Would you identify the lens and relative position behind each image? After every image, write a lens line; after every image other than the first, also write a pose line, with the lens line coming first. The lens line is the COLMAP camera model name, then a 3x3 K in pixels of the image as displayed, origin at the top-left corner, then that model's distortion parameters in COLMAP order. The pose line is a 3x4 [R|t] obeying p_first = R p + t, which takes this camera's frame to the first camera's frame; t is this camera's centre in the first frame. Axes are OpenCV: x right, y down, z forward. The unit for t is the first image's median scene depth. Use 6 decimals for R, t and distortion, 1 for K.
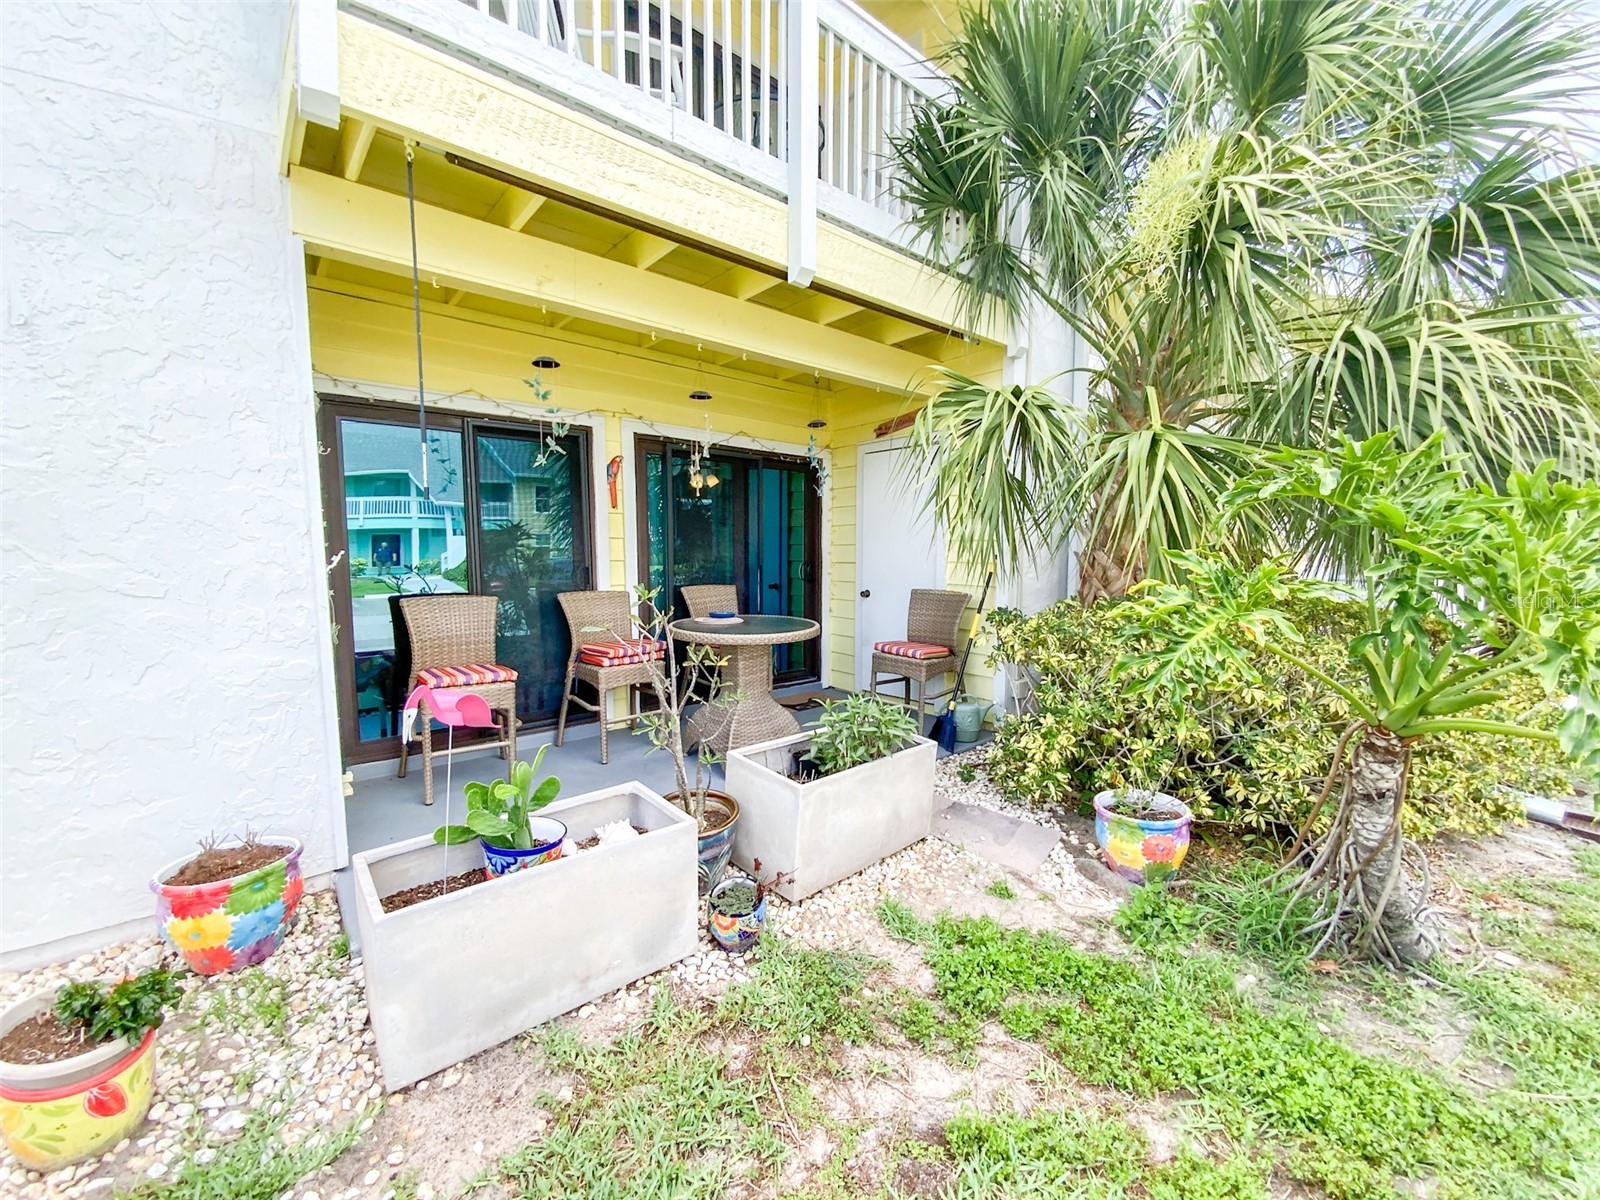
lens RADIAL K [[682.0, 0, 808.4], [0, 682.0, 605.5], [0, 0, 1]] dist [0.022736, -0.021961]
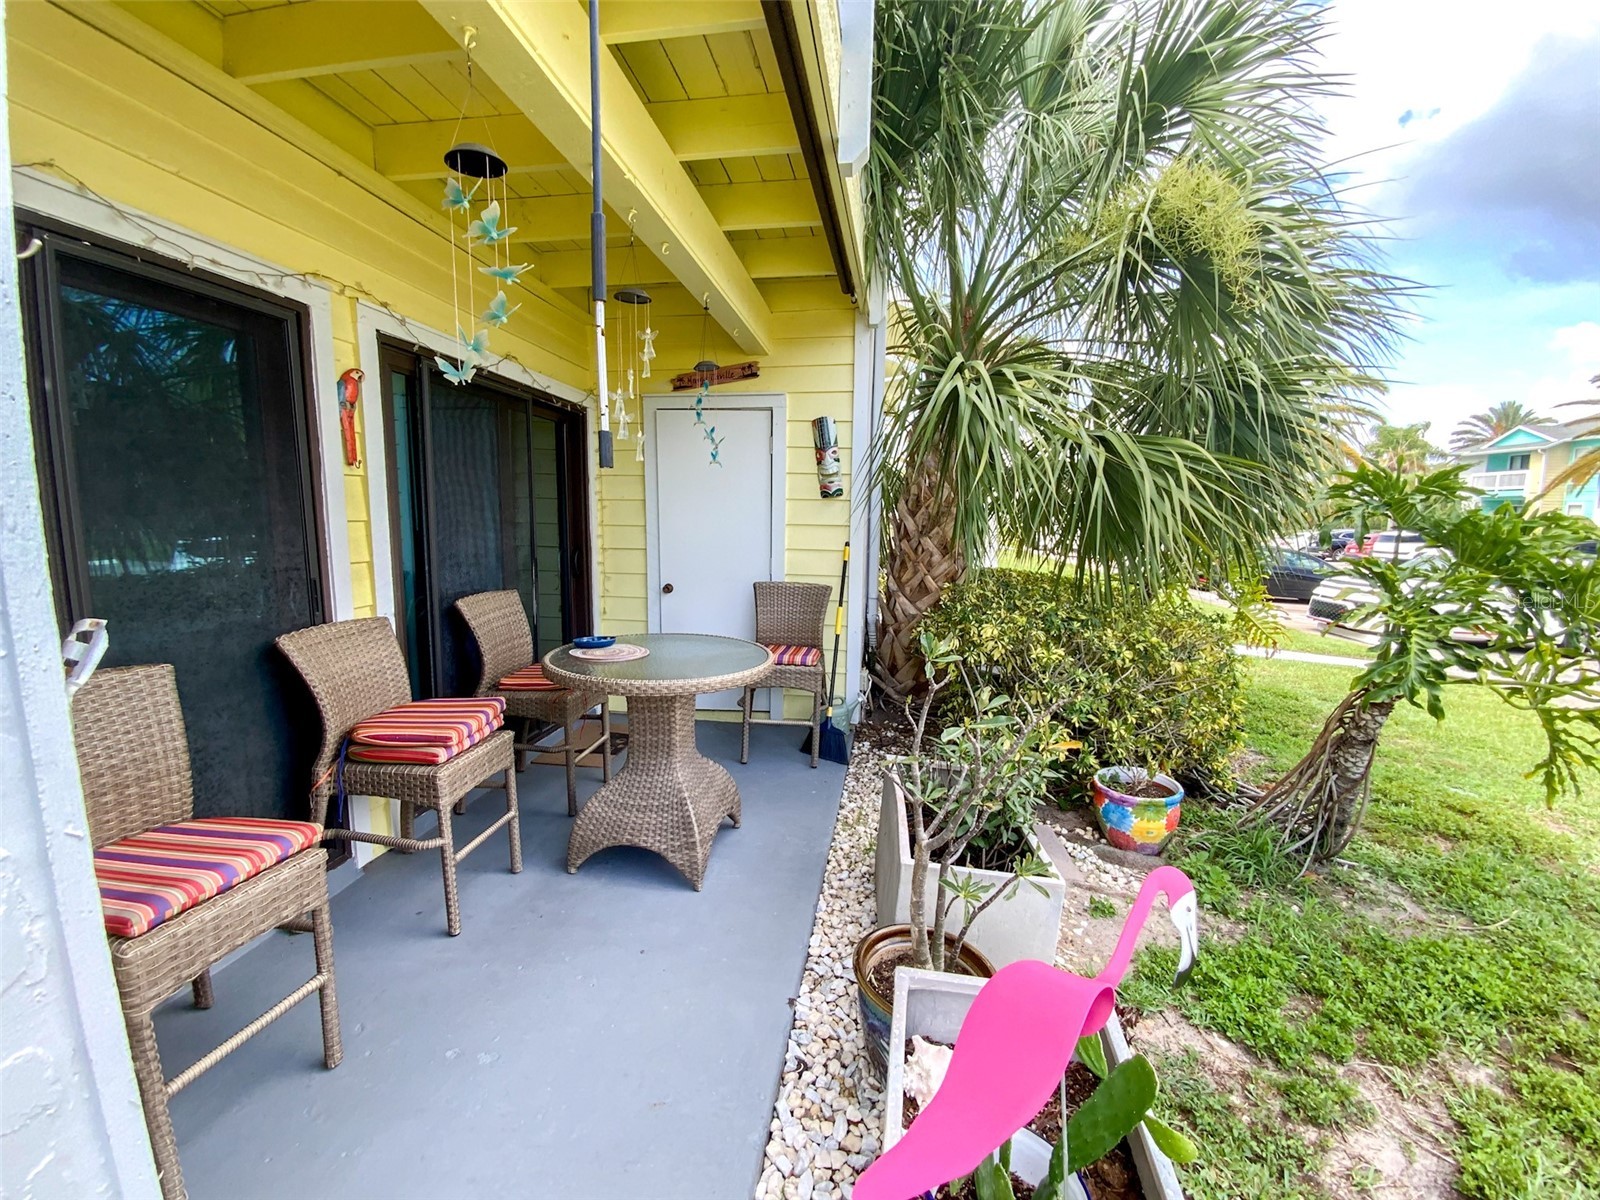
lens RADIAL K [[682.0, 0, 808.4], [0, 682.0, 605.5], [0, 0, 1]] dist [0.022736, -0.021961]
pose [[0.741774, -0.078753, 0.666010, -0.383764], [0.039659, 0.996494, 0.073661, -0.057979], [-0.669476, -0.028226, 0.742297, 0.347897]]
